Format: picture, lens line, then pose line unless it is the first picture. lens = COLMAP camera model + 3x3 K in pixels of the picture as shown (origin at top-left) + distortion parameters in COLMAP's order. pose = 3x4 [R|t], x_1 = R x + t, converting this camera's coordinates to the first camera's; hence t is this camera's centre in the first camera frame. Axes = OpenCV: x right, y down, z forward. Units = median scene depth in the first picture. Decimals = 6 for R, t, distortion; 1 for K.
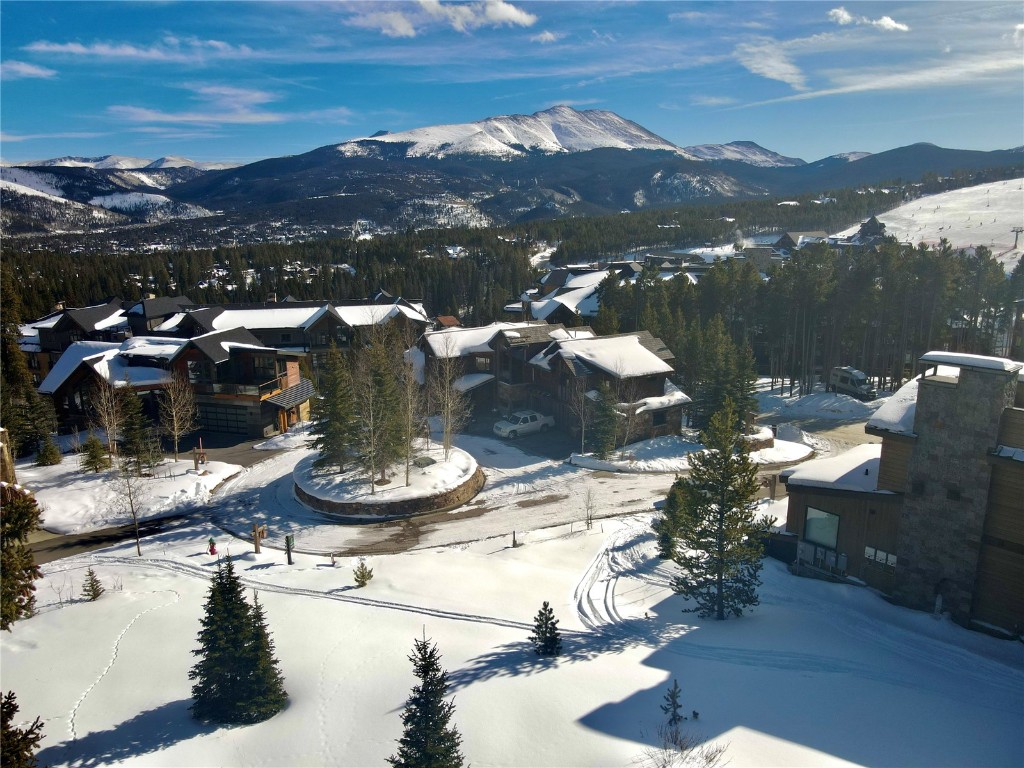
lens RADIAL K [[745.1, 0, 508.9], [0, 745.1, 391.6], [0, 0, 1]] dist [0.007092, 0.008453]
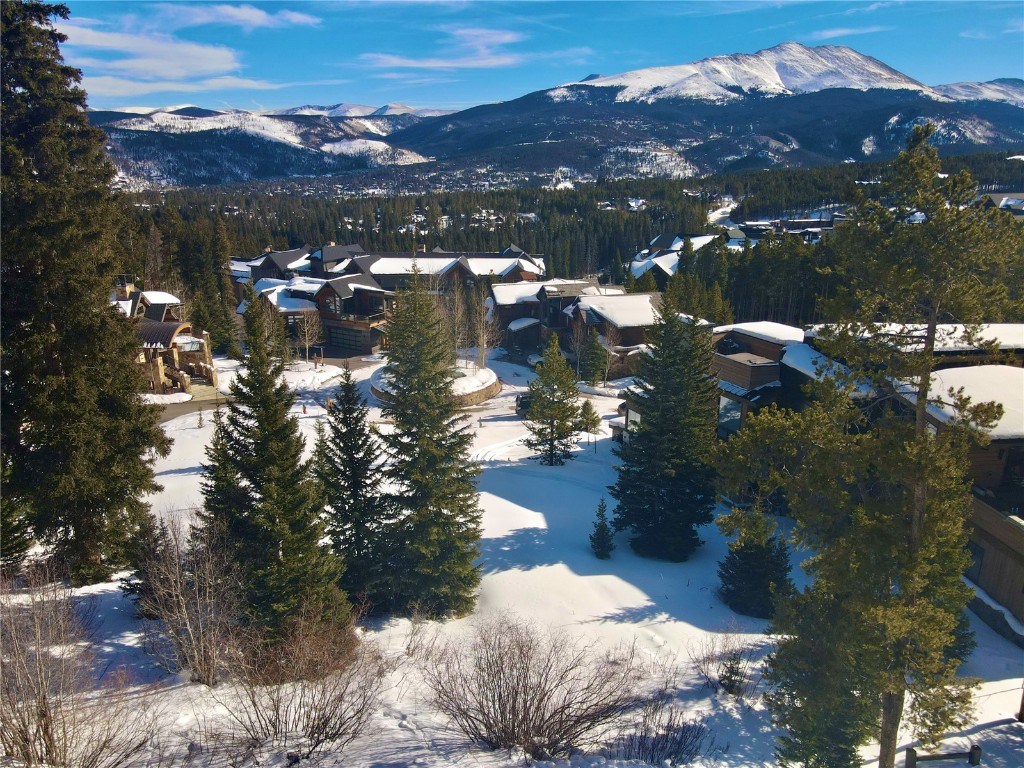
lens RADIAL K [[745.1, 0, 510.4], [0, 745.1, 400.3], [0, 0, 1]] dist [0.007092, 0.008453]
pose [[0.964953, 0.089267, -0.246772, 0.161828], [-0.069918, 0.993829, 0.086108, 0.005556], [0.252935, -0.065836, 0.965241, -0.171058]]
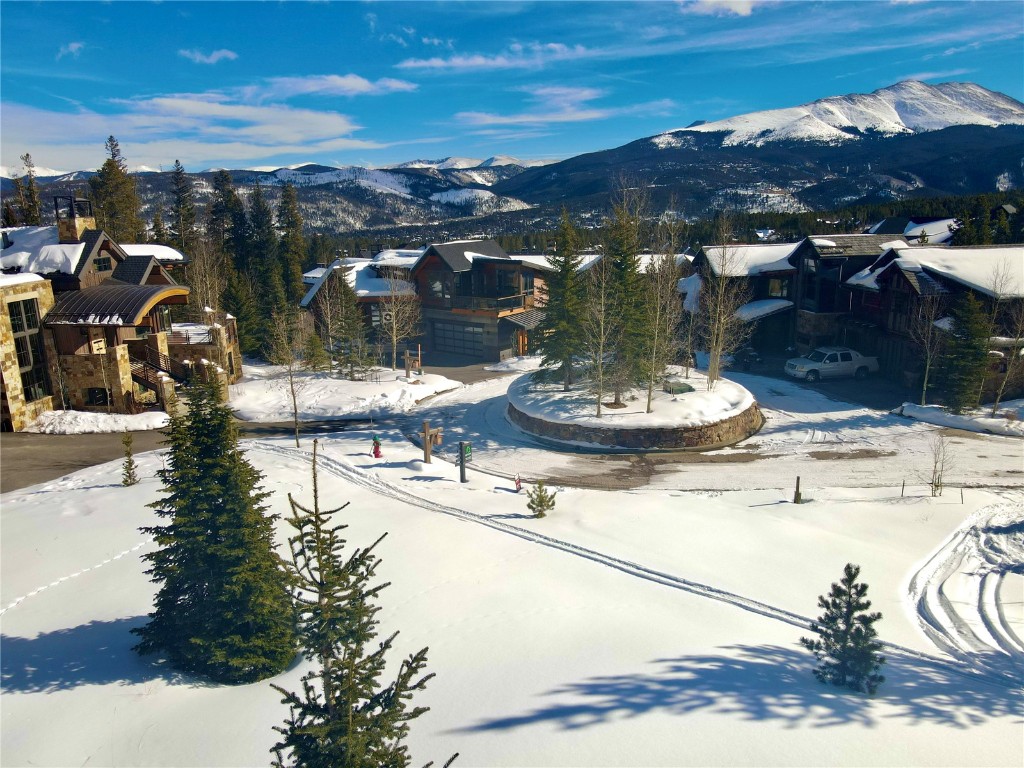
lens RADIAL K [[745.1, 0, 507.7], [0, 745.1, 390.1], [0, 0, 1]] dist [0.007092, 0.008453]
pose [[0.921104, 0.082639, -0.380444, 0.005255], [-0.080617, 0.996518, 0.021275, 0.044389], [0.380877, 0.011074, 0.924559, 0.123951]]
